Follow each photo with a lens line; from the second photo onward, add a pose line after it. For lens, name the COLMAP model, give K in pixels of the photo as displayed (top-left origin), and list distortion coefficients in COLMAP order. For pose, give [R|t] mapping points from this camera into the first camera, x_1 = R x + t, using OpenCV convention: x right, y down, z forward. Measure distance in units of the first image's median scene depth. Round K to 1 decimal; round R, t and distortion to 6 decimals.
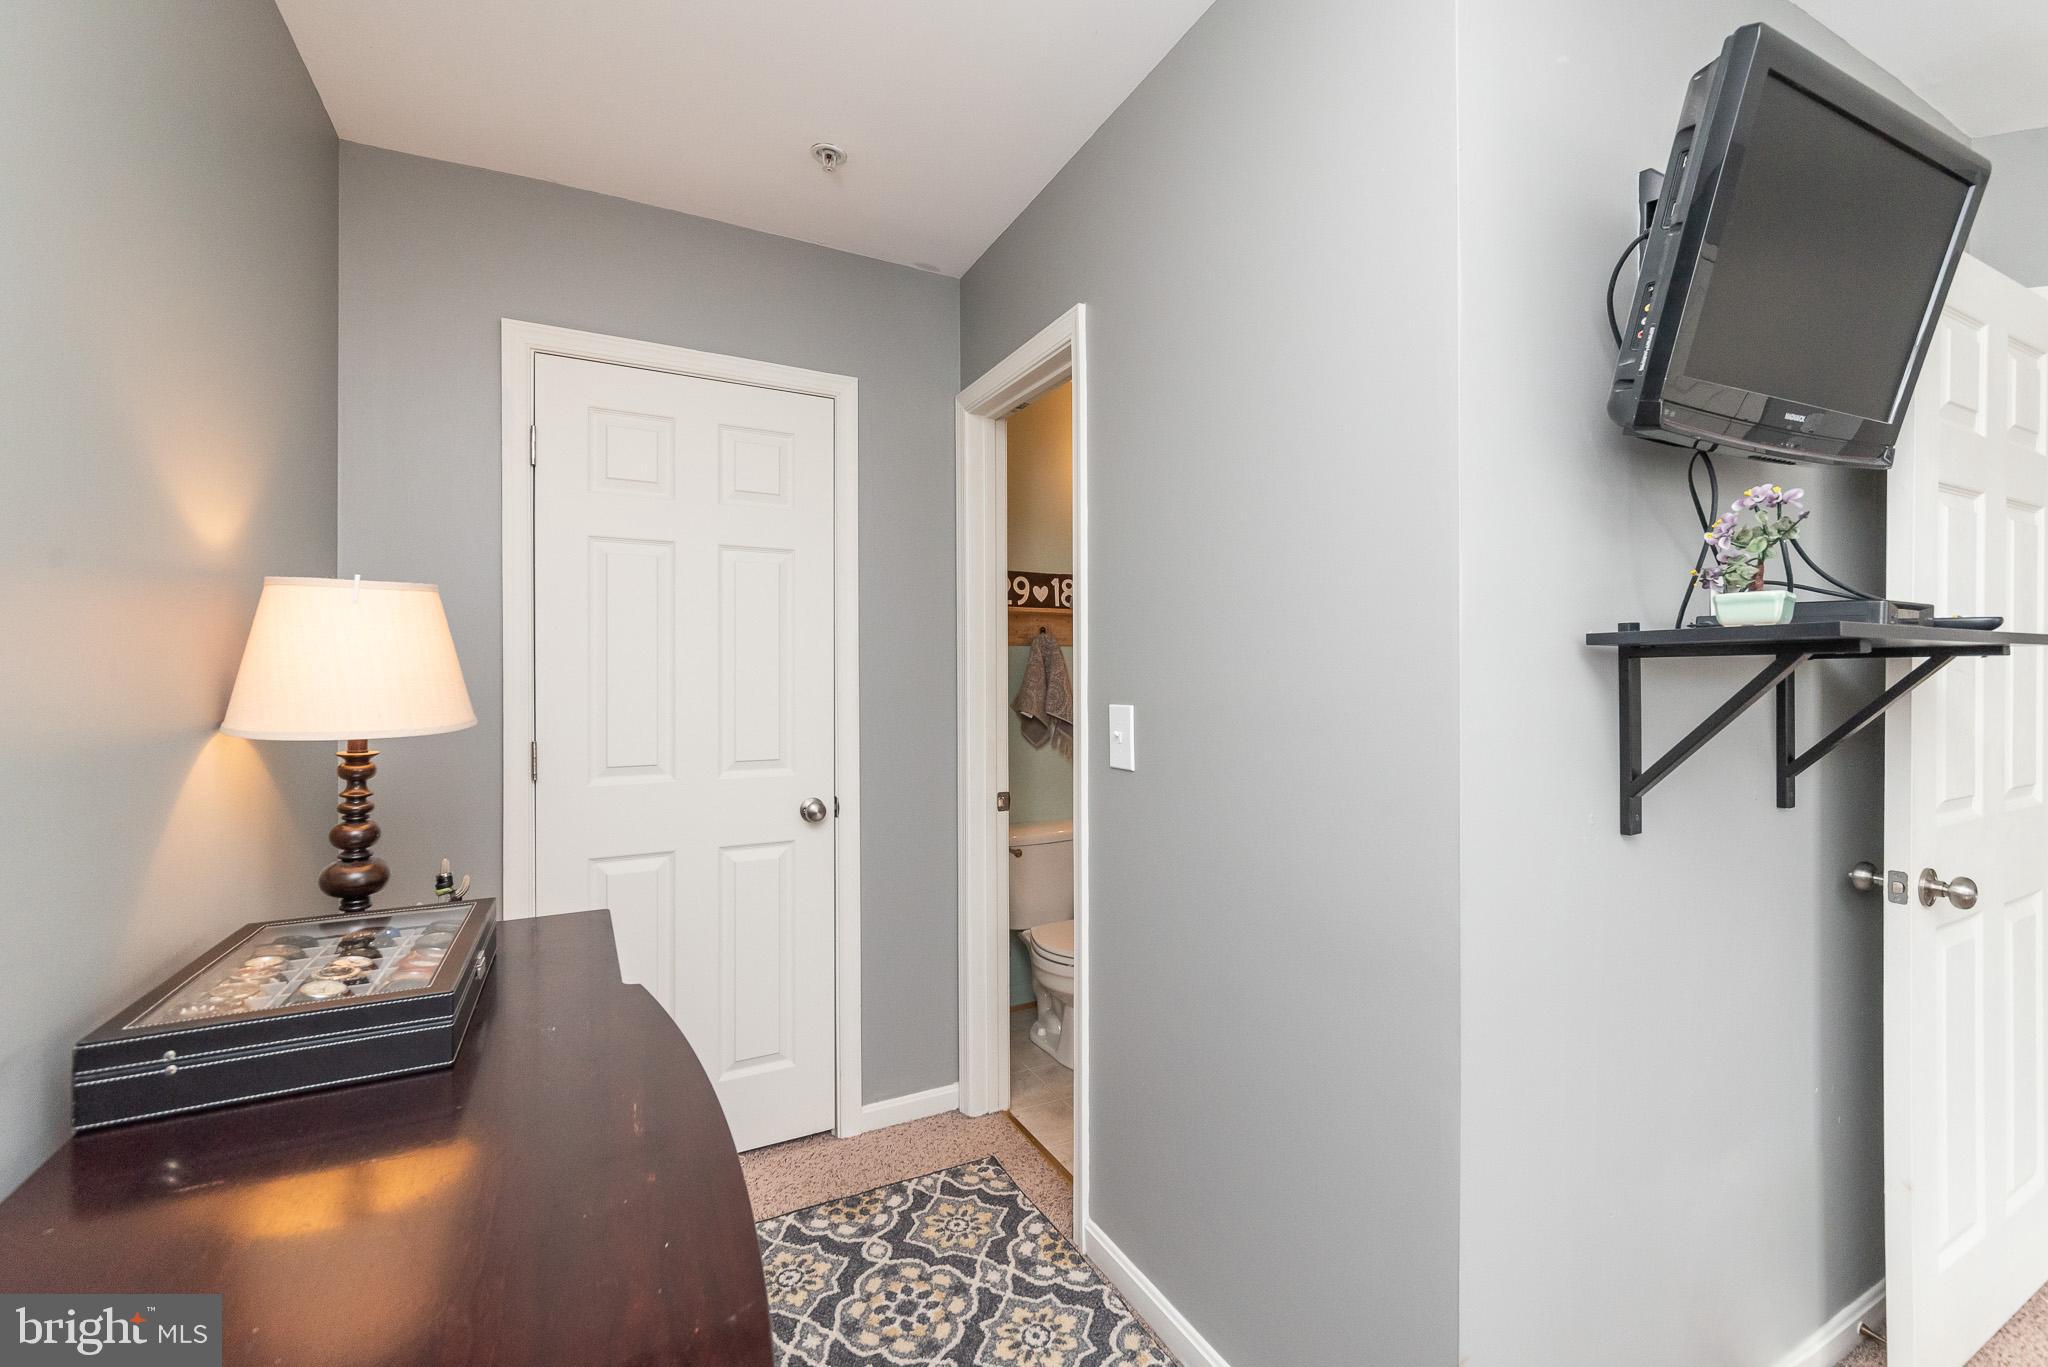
lens RADIAL K [[869.7, 0, 1048.5], [0, 869.7, 676.4], [0, 0, 1]] dist [-0.001684, -0.000266]
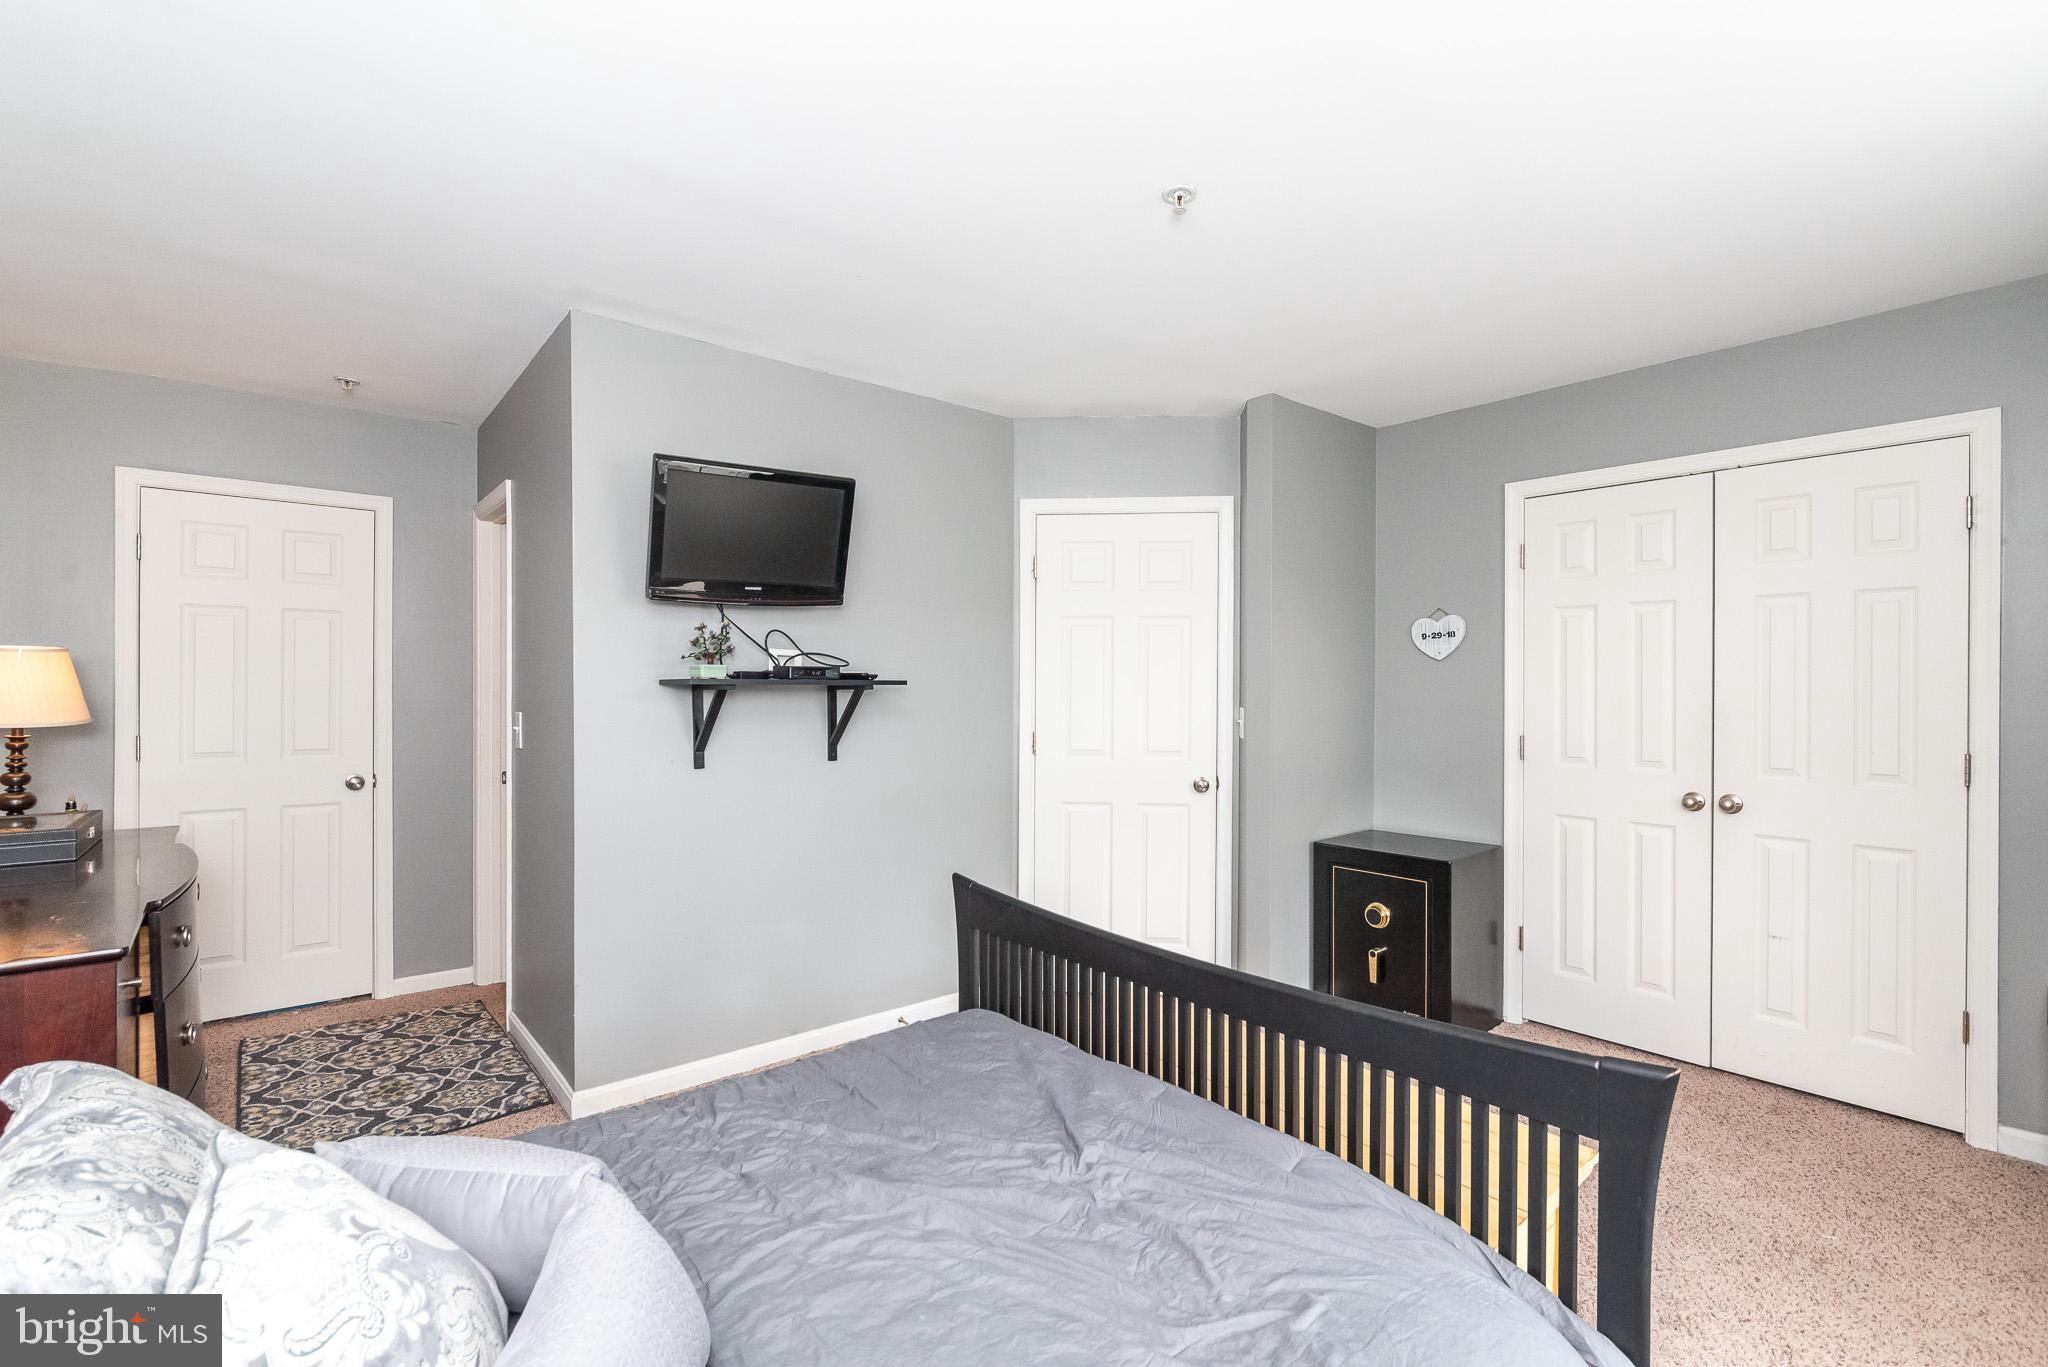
lens RADIAL K [[924.6, 0, 1031.7], [0, 924.6, 688.3], [0, 0, 1]] dist [-0.014440, 0.005177]
pose [[0.978875, 0.004804, 0.204405, 0.684720], [-0.004304, 0.999987, -0.002892, -0.014006], [-0.204416, 0.001952, 0.978882, -1.000995]]
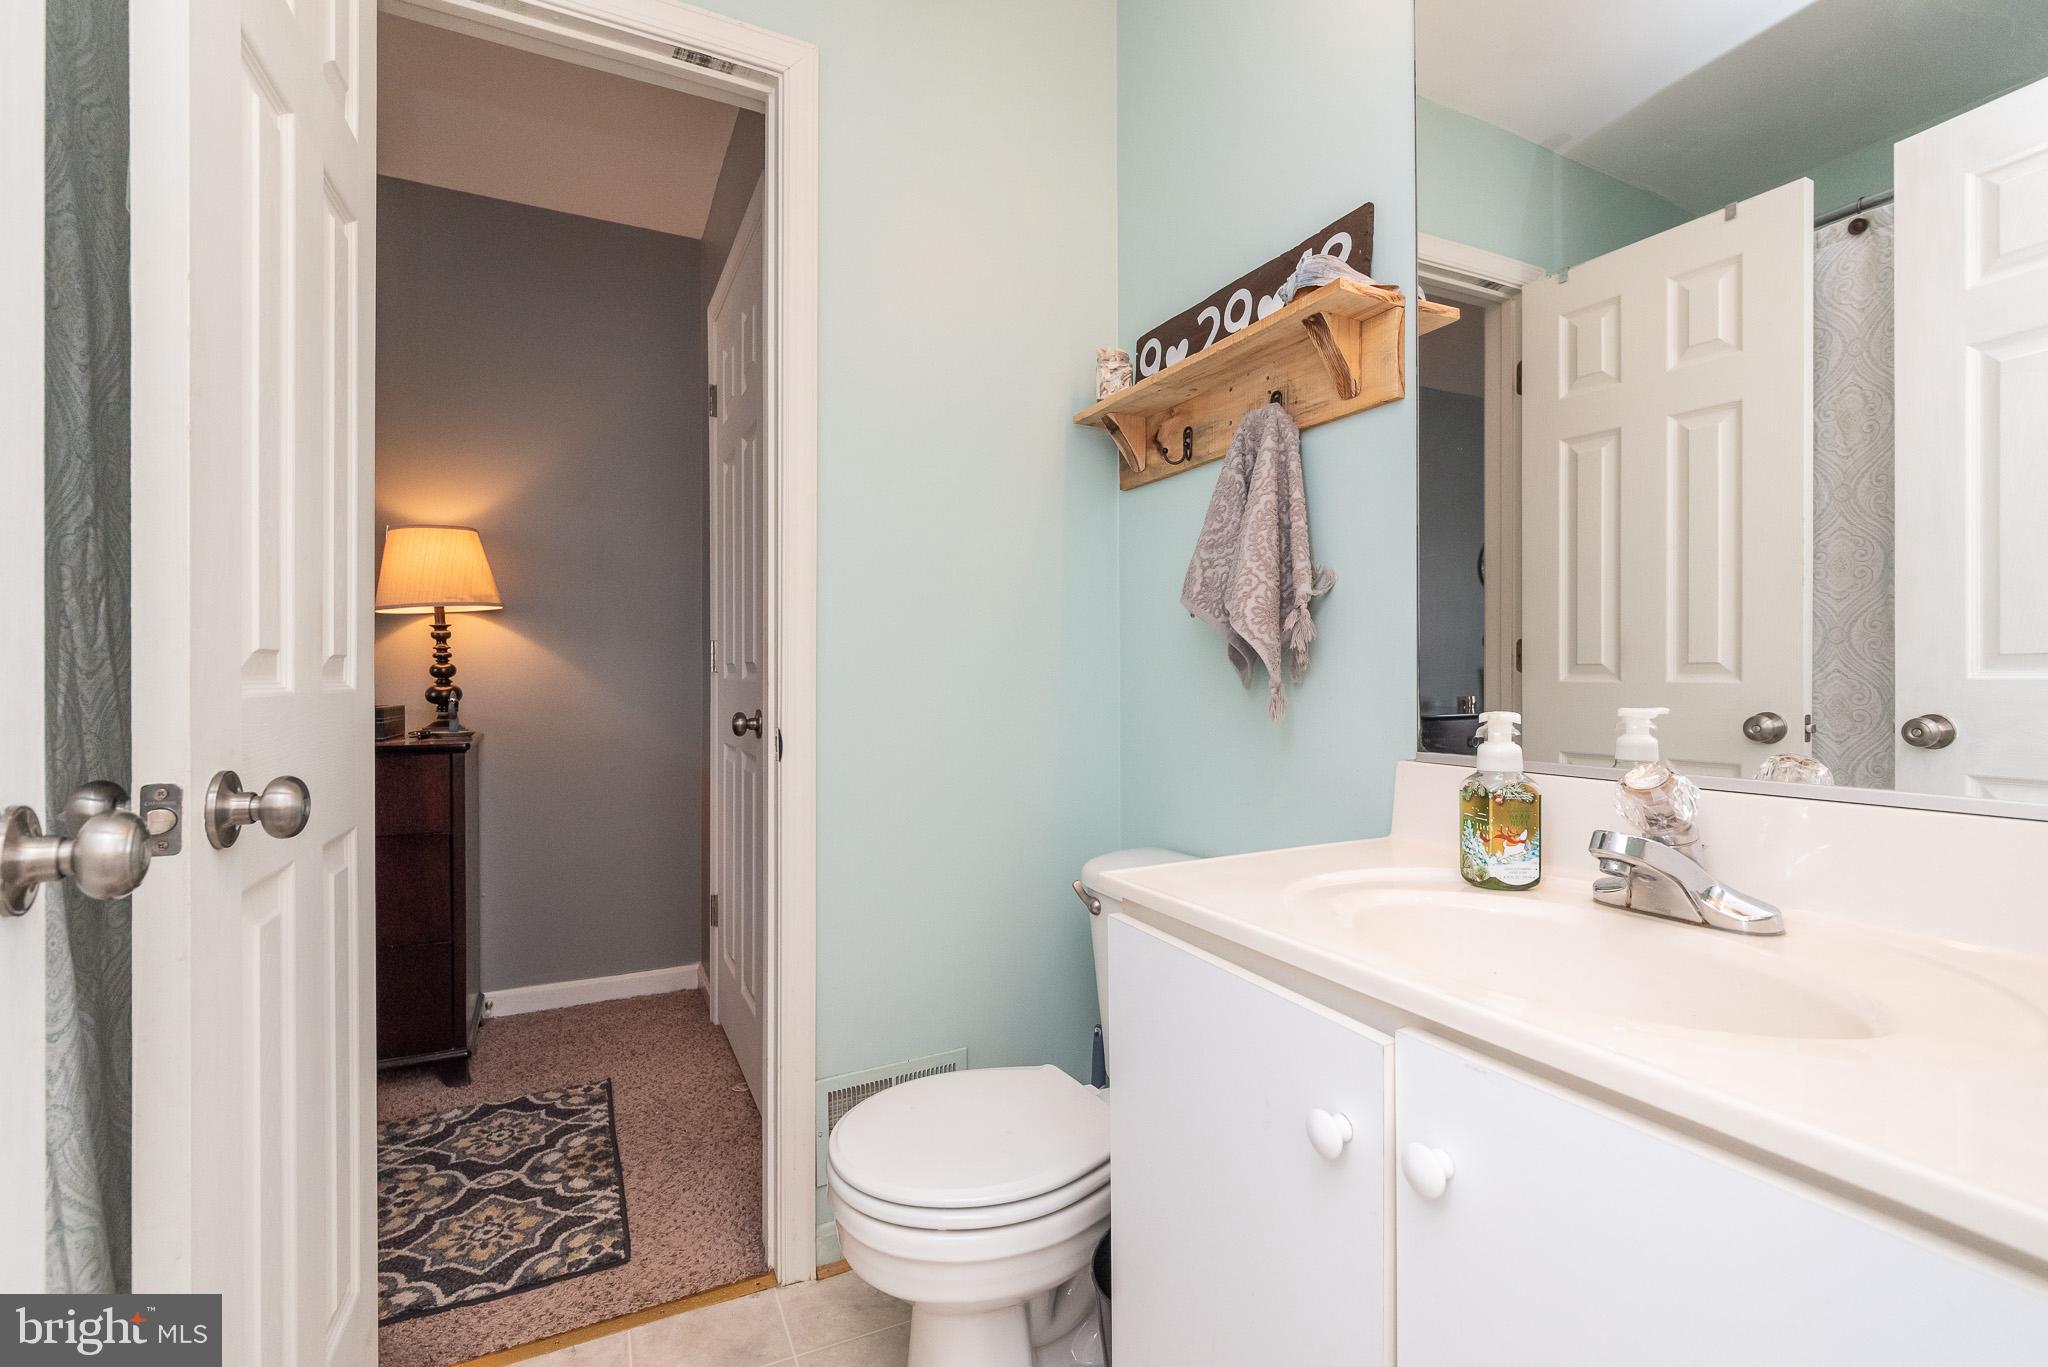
lens RADIAL K [[924.6, 0, 1031.7], [0, 924.6, 688.3], [0, 0, 1]] dist [-0.014440, 0.005177]
pose [[-0.035049, 0.018832, -0.999208, 0.735185], [-0.006621, 0.999796, 0.019075, 0.123815], [0.999364, 0.007285, -0.034917, 1.592379]]
